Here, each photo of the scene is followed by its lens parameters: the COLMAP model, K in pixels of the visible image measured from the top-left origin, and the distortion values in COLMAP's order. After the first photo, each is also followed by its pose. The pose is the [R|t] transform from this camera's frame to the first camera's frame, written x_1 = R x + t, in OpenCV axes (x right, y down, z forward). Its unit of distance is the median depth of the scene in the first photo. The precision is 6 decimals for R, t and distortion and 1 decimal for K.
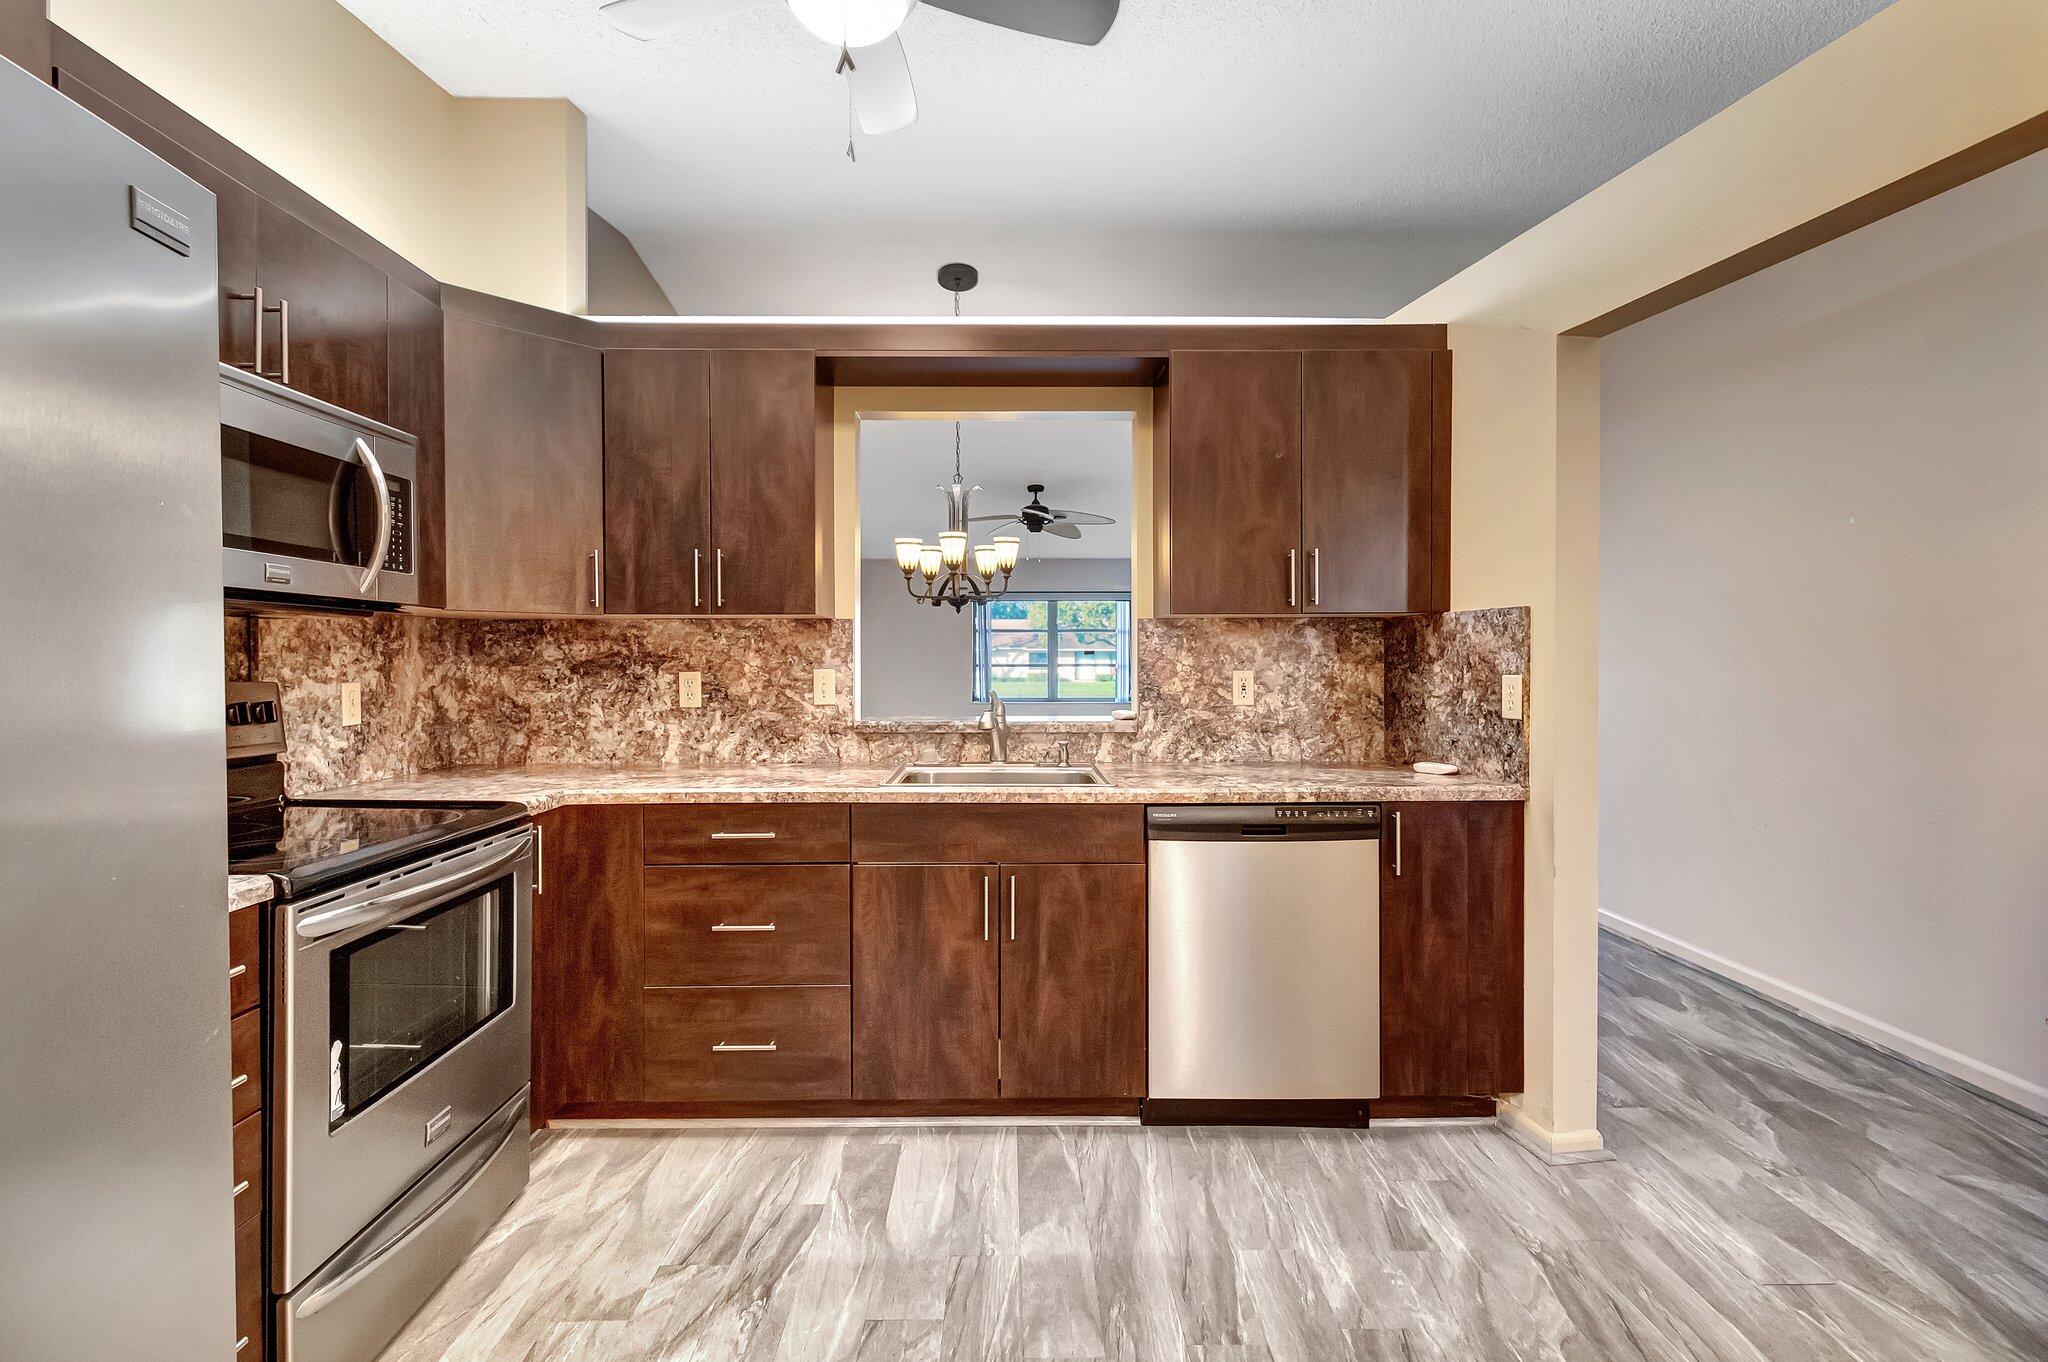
lens RADIAL K [[944.0, 0, 1006.3], [0, 944.0, 670.7], [0, 0, 1]] dist [0.001141, -0.000150]
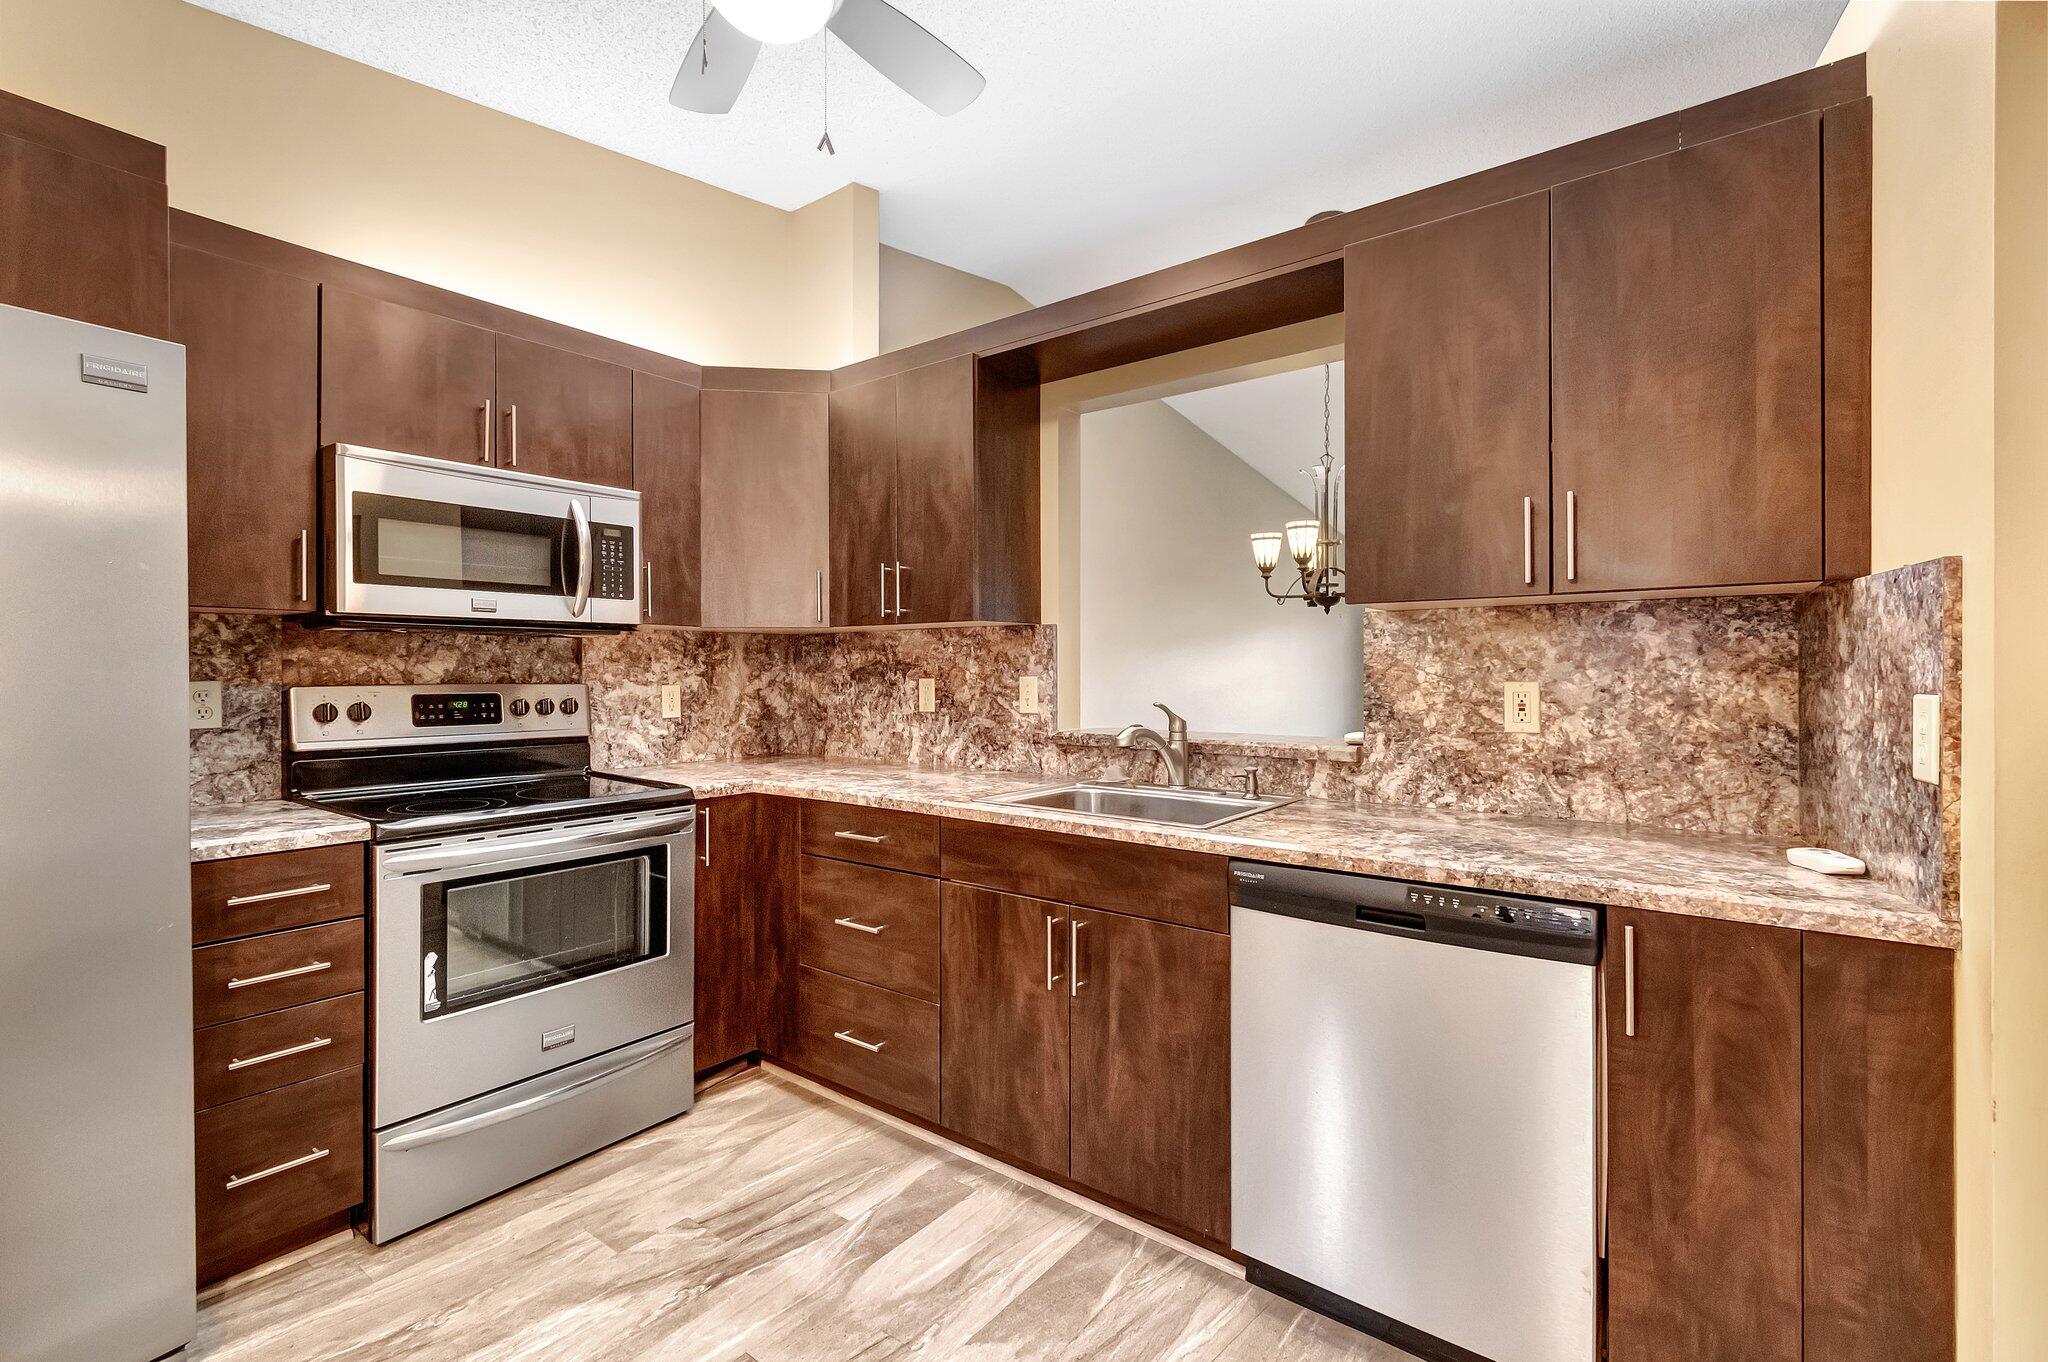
lens RADIAL K [[902.2, 0, 1056.1], [0, 902.2, 672.3], [0, 0, 1]] dist [0.000795, 0.000061]
pose [[0.781619, 0.001906, -0.623753, 0.475384], [-0.005813, 0.999974, -0.004228, -0.002767], [0.623729, 0.006930, 0.781610, 0.335543]]
